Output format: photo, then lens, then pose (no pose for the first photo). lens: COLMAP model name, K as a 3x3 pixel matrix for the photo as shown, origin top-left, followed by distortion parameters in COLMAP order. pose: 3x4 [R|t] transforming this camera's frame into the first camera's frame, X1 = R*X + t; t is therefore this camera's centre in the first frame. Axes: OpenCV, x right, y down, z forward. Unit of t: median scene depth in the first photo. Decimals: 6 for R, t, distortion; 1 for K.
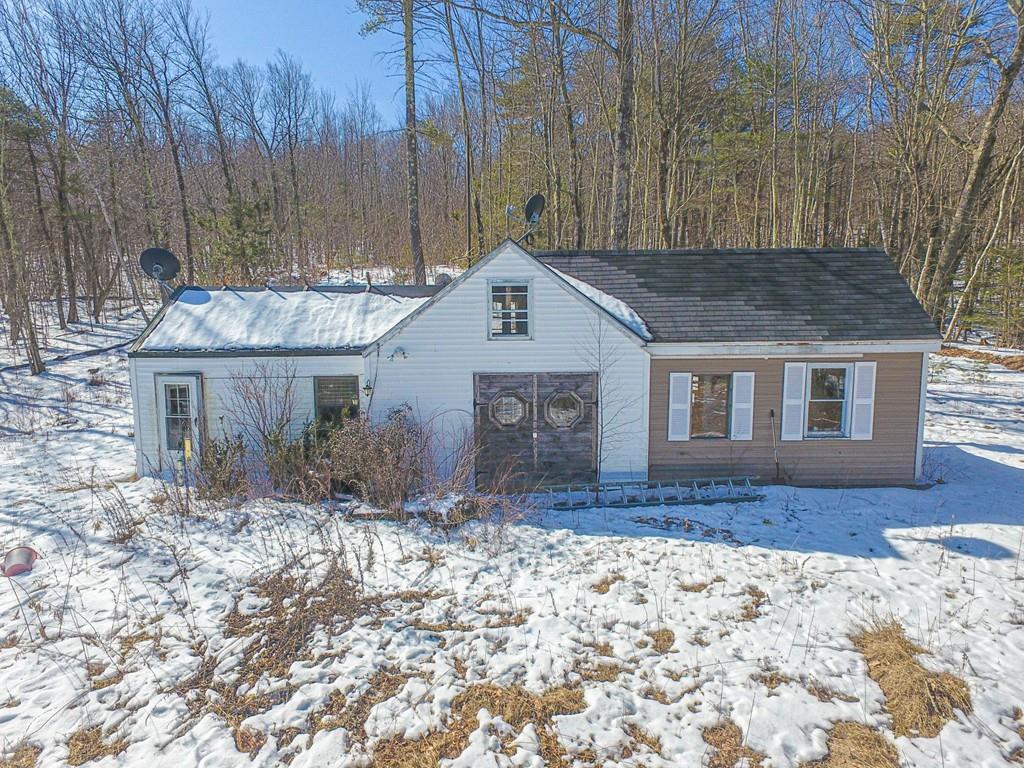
lens RADIAL K [[591.2, 0, 501.2], [0, 591.2, 382.1], [0, 0, 1]] dist [-0.002845, 0.000142]
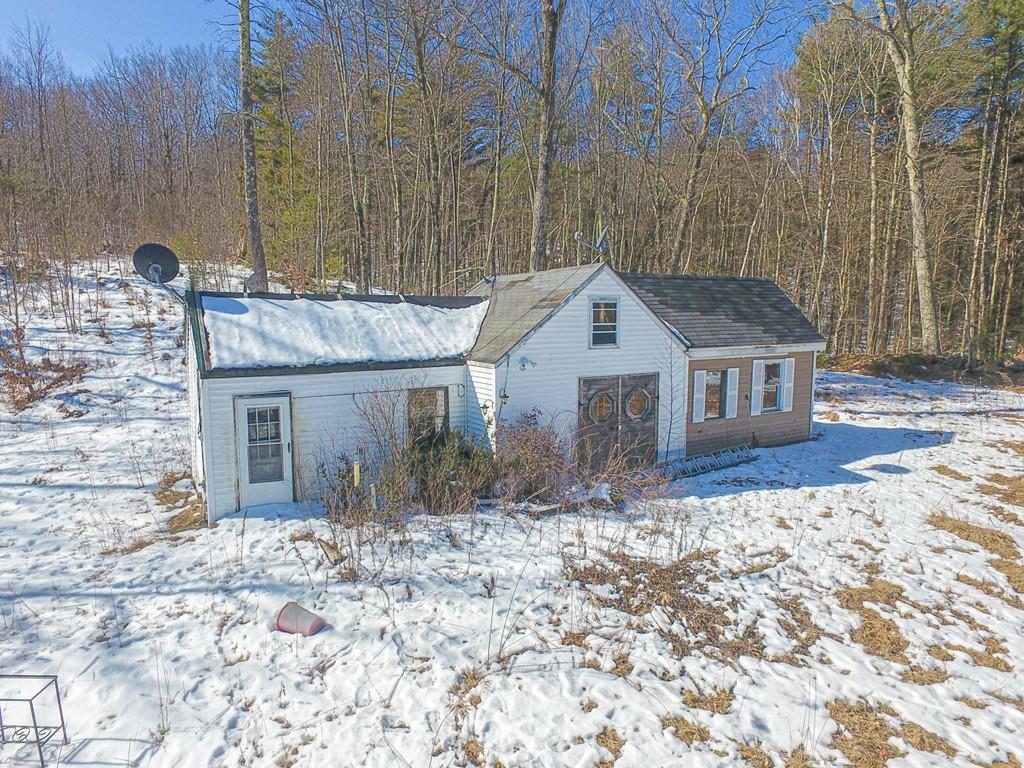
lens RADIAL K [[591.2, 0, 501.2], [0, 591.2, 382.1], [0, 0, 1]] dist [-0.002845, 0.000142]
pose [[0.871276, -0.049917, 0.488249, -0.744438], [0.049199, 0.998687, 0.014307, -0.031324], [-0.488322, 0.011556, 0.872587, 0.071641]]
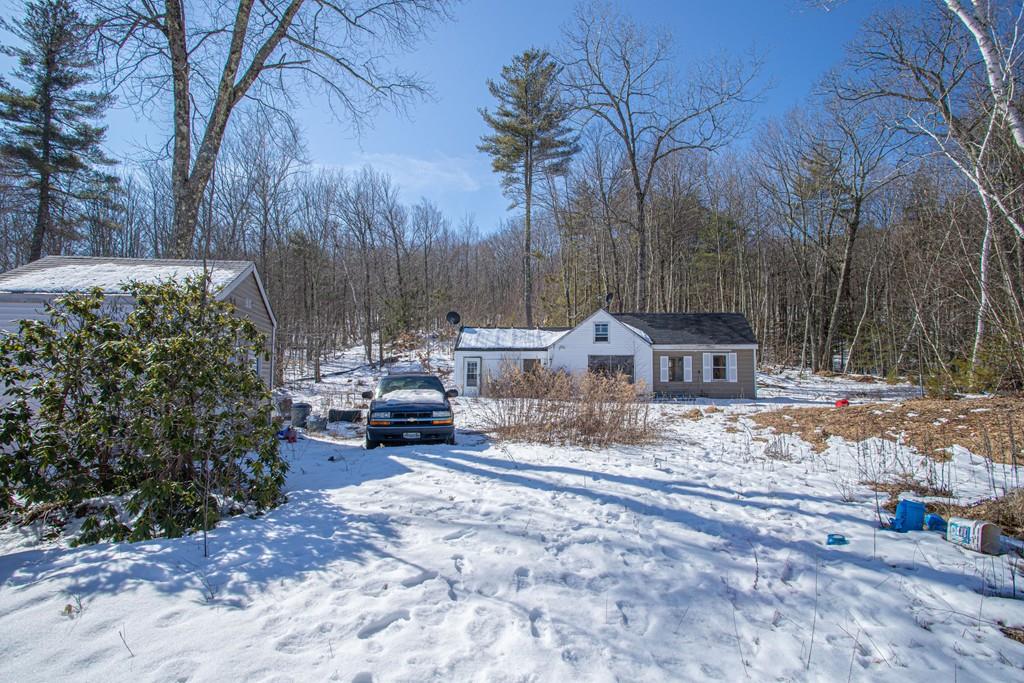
lens RADIAL K [[497.9, 0, 508.1], [0, 497.9, 343.0], [0, 0, 1]] dist [-0.060997, 0.019505]
pose [[0.997042, 0.008215, -0.076422, -0.245201], [-0.021819, 0.983620, -0.178927, 0.356847], [0.073700, 0.180065, 0.980890, -1.333796]]
